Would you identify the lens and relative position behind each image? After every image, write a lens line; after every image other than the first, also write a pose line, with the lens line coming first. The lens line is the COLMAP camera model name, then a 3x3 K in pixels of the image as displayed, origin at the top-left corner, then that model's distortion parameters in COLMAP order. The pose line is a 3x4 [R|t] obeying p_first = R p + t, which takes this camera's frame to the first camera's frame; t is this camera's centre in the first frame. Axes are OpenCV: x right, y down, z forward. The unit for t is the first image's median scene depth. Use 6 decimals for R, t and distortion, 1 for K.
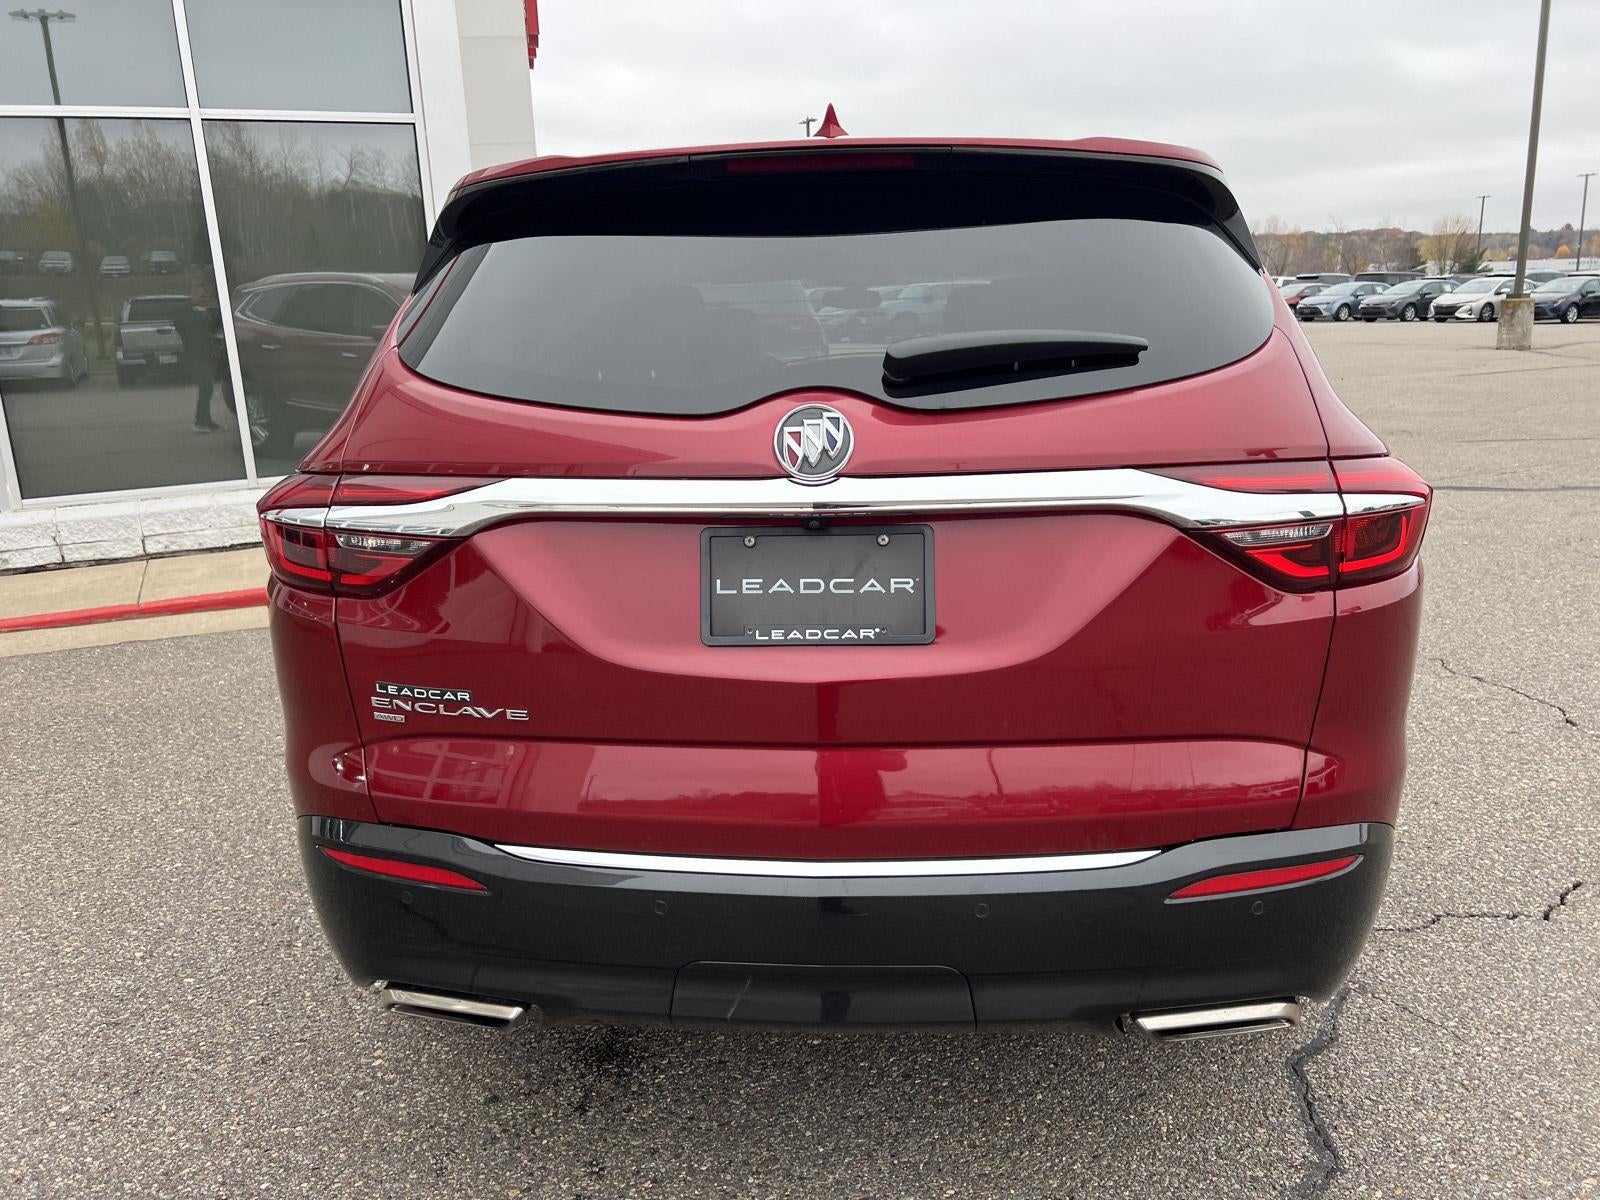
lens RADIAL K [[1189.2, 0, 807.8], [0, 1189.2, 605.7], [0, 0, 1]] dist [0.065401, -0.067596]
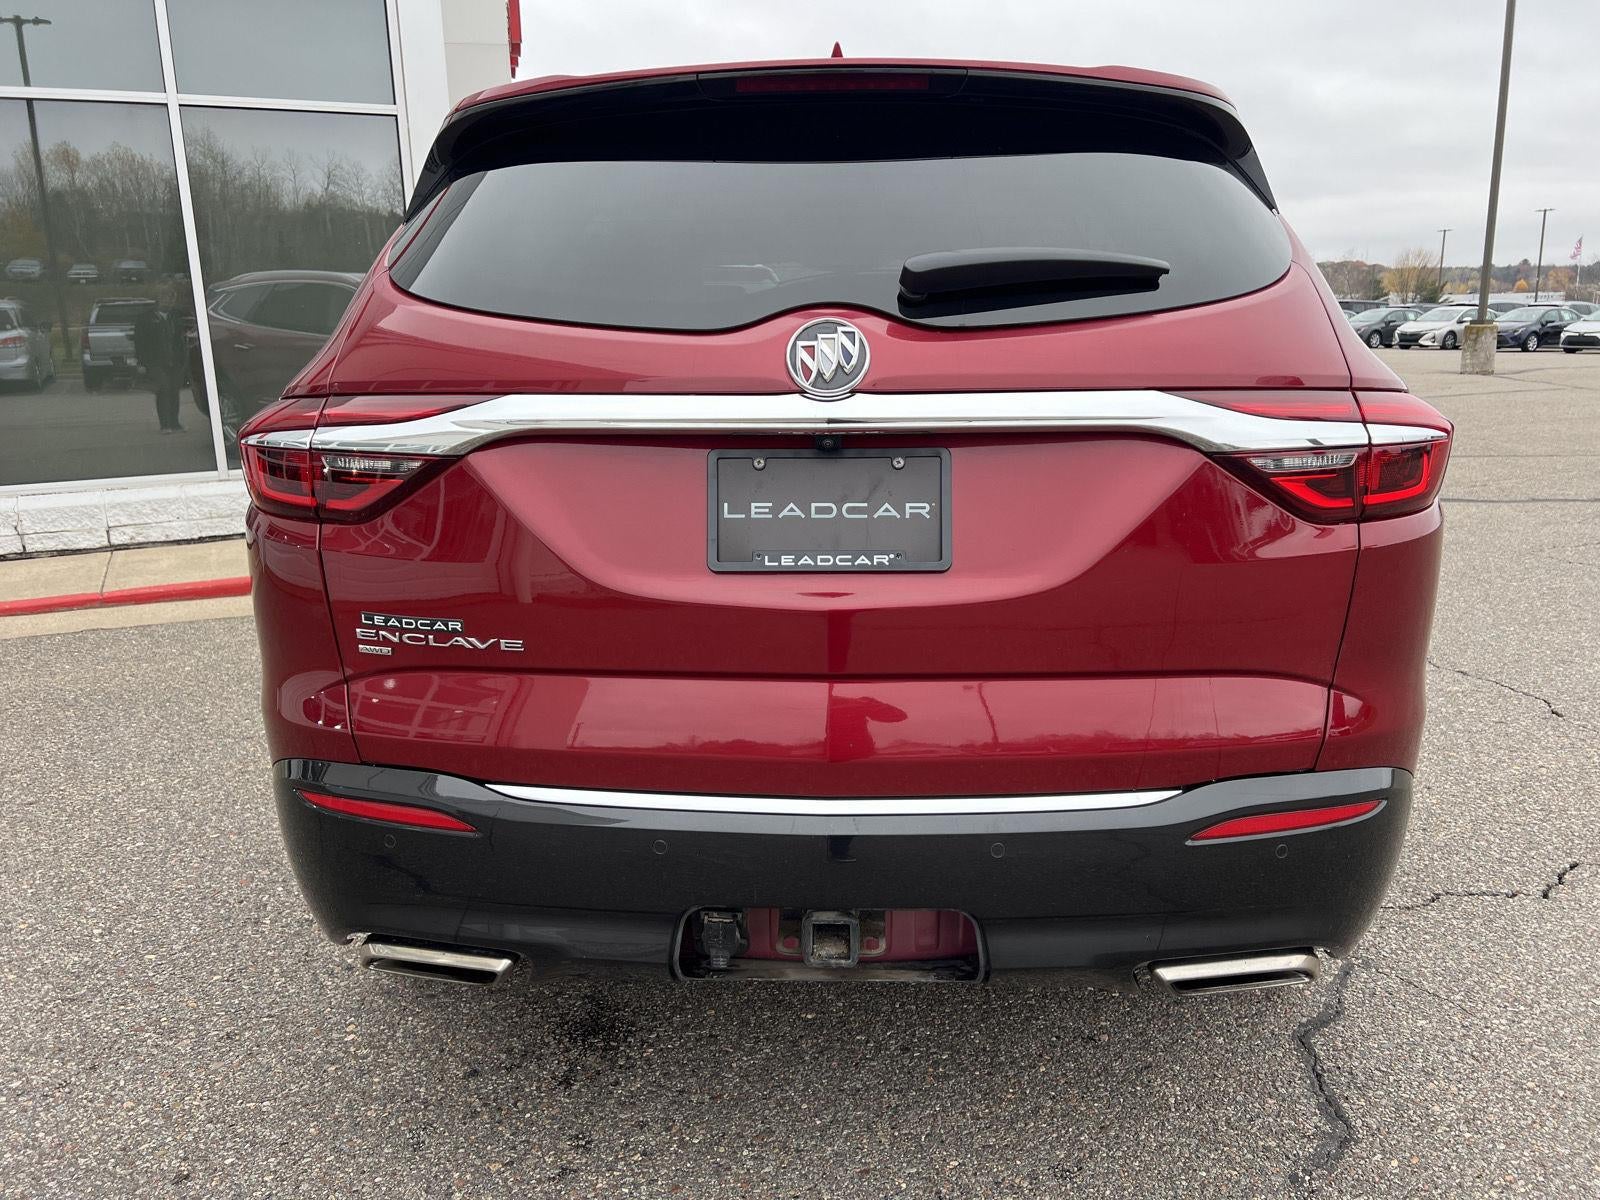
lens RADIAL K [[1189.2, 0, 816.1], [0, 1189.2, 593.4], [0, 0, 1]] dist [0.065401, -0.067596]
pose [[0.999540, 0.009117, 0.028920, -0.022779], [-0.008361, 0.999623, -0.026162, 0.057846], [-0.029147, 0.025908, 0.999239, 0.032368]]
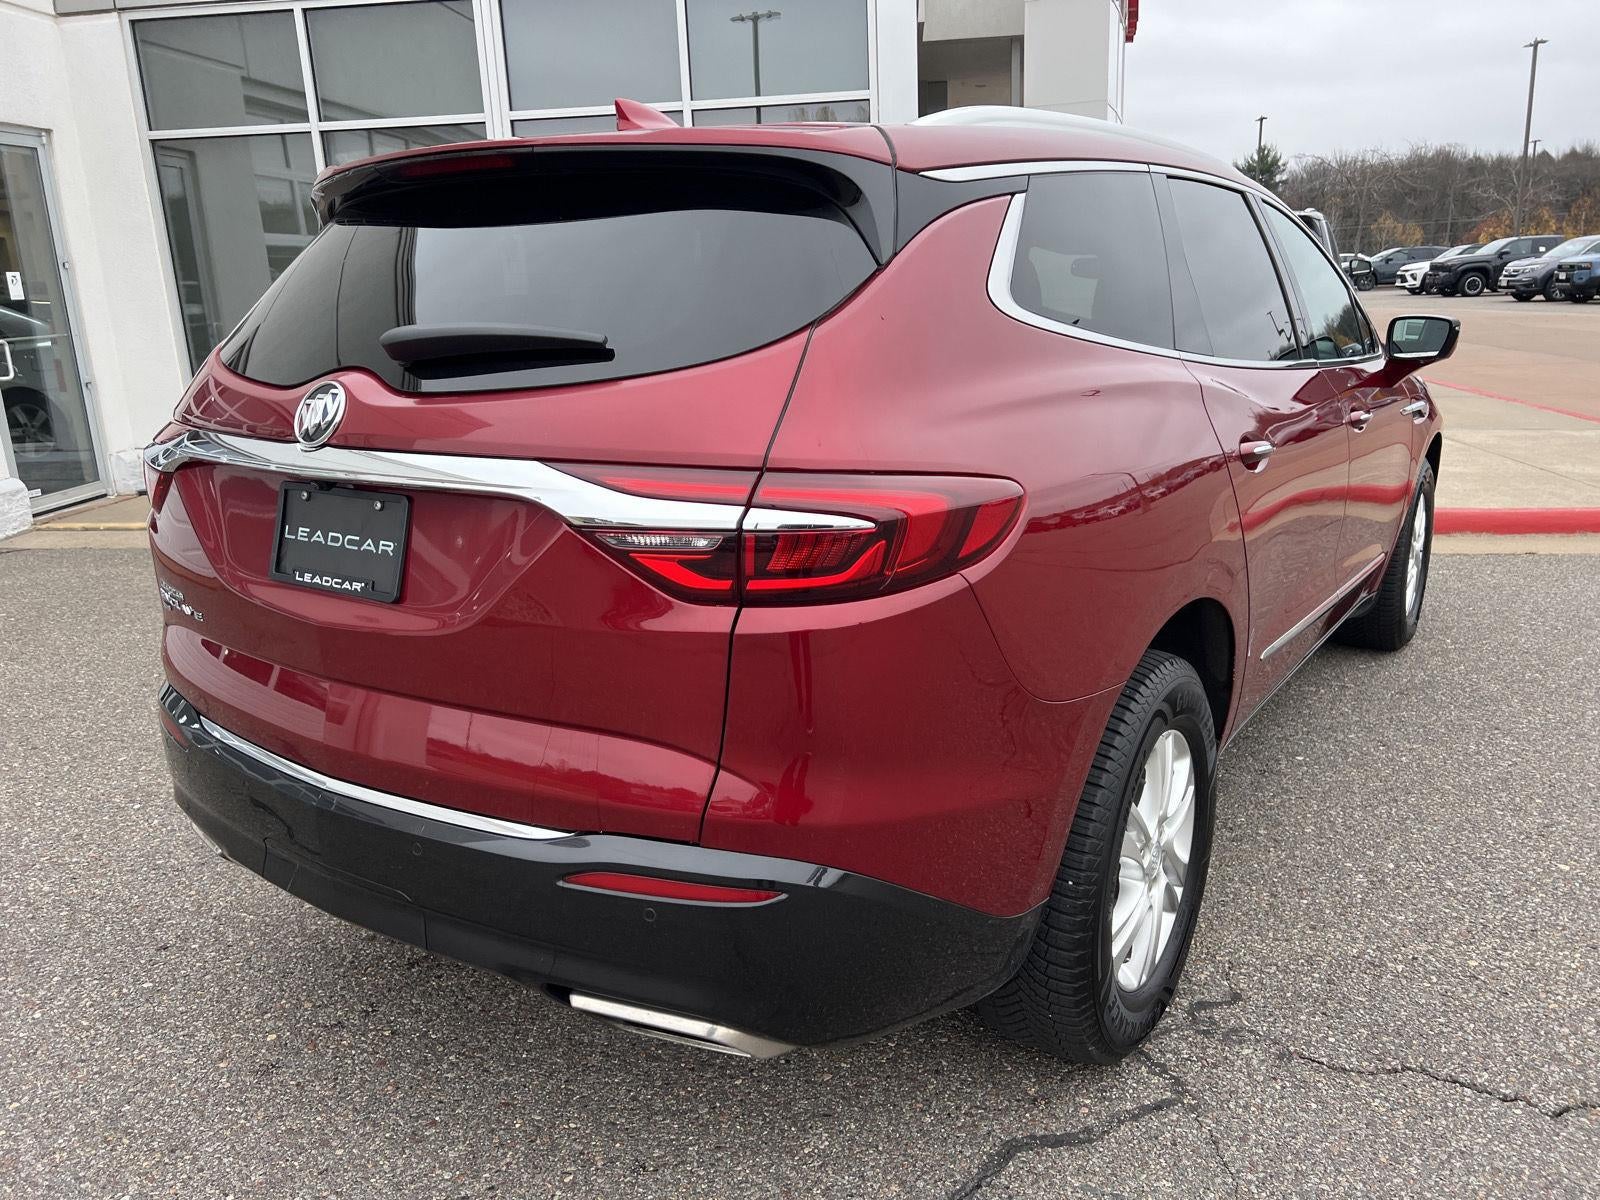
lens RADIAL K [[1189.2, 0, 801.7], [0, 1189.2, 590.6], [0, 0, 1]] dist [0.065401, -0.067596]
pose [[0.863004, 0.132356, -0.487552, 0.739927], [-0.121382, 0.991125, 0.054205, -0.065333], [0.490399, 0.012401, 0.871410, 0.159997]]
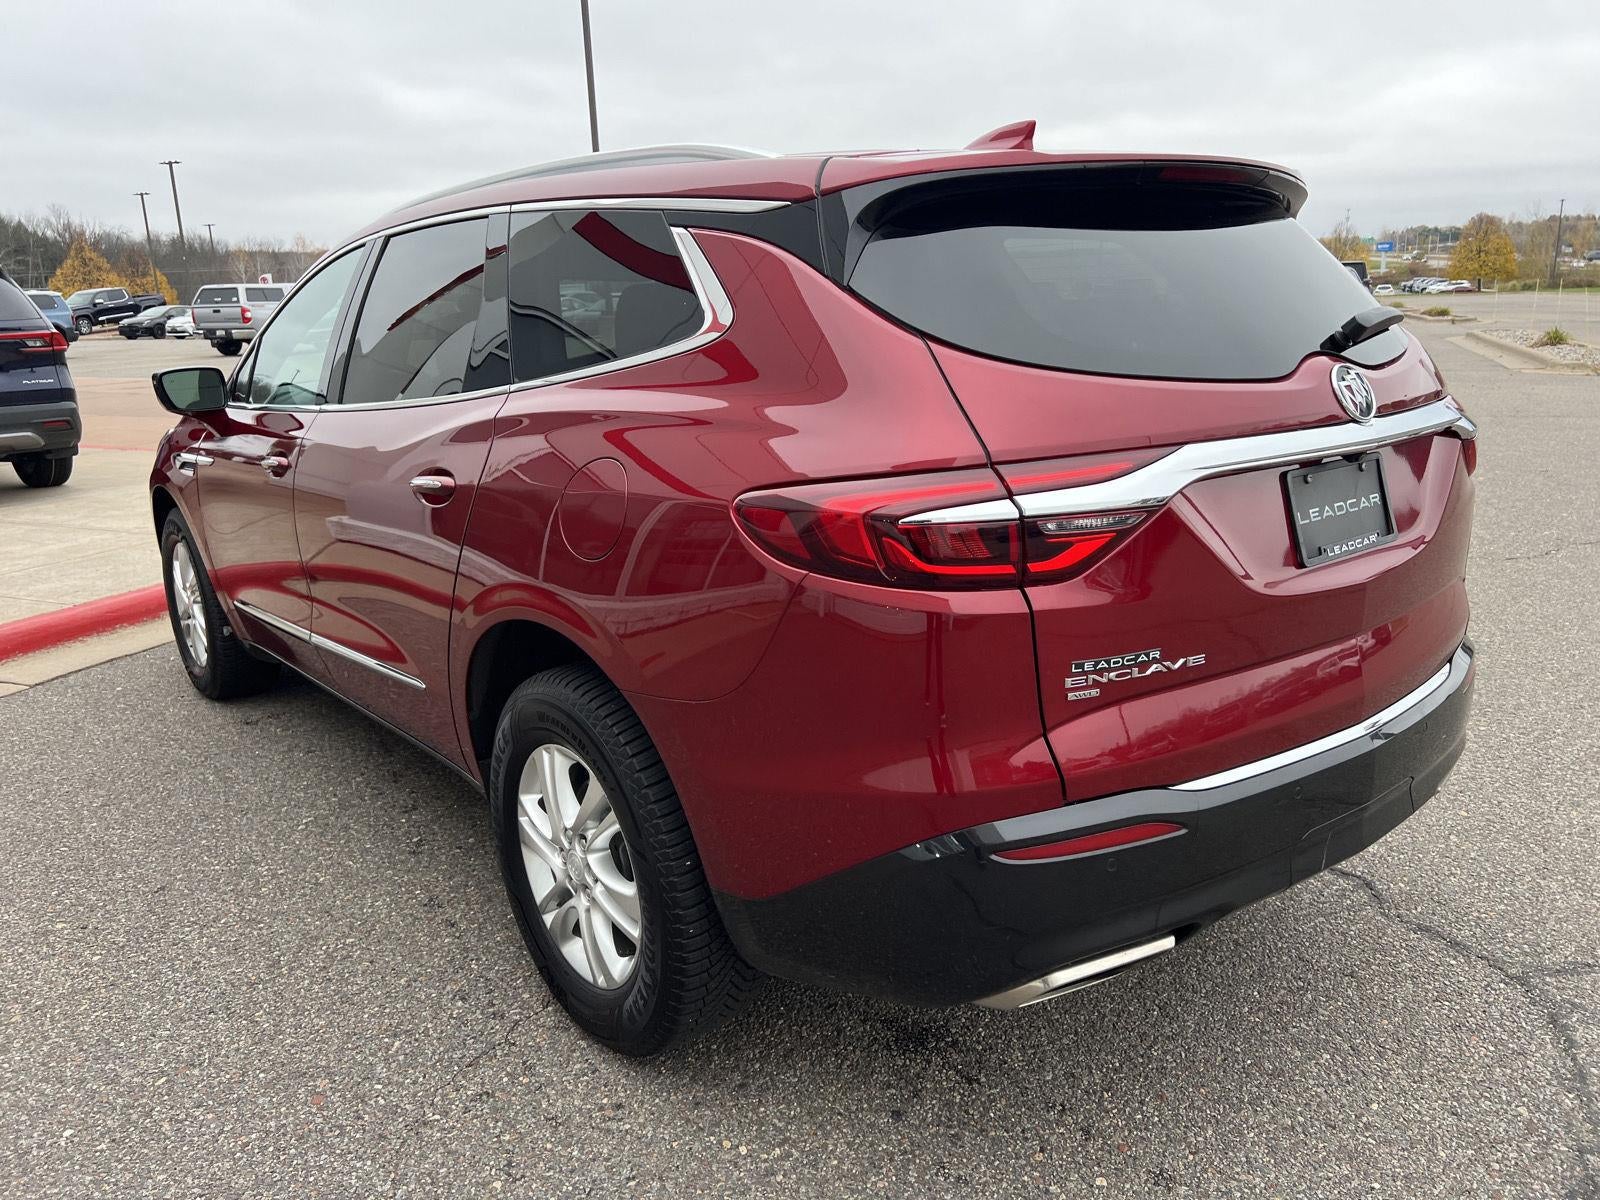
lens RADIAL K [[1189.2, 0, 796.4], [0, 1189.2, 614.3], [0, 0, 1]] dist [0.065401, -0.067596]
pose [[0.747518, -0.171871, 0.641620, -0.968886], [0.180554, 0.982150, 0.052734, -0.059598], [-0.639231, 0.076428, 0.765207, 0.306579]]
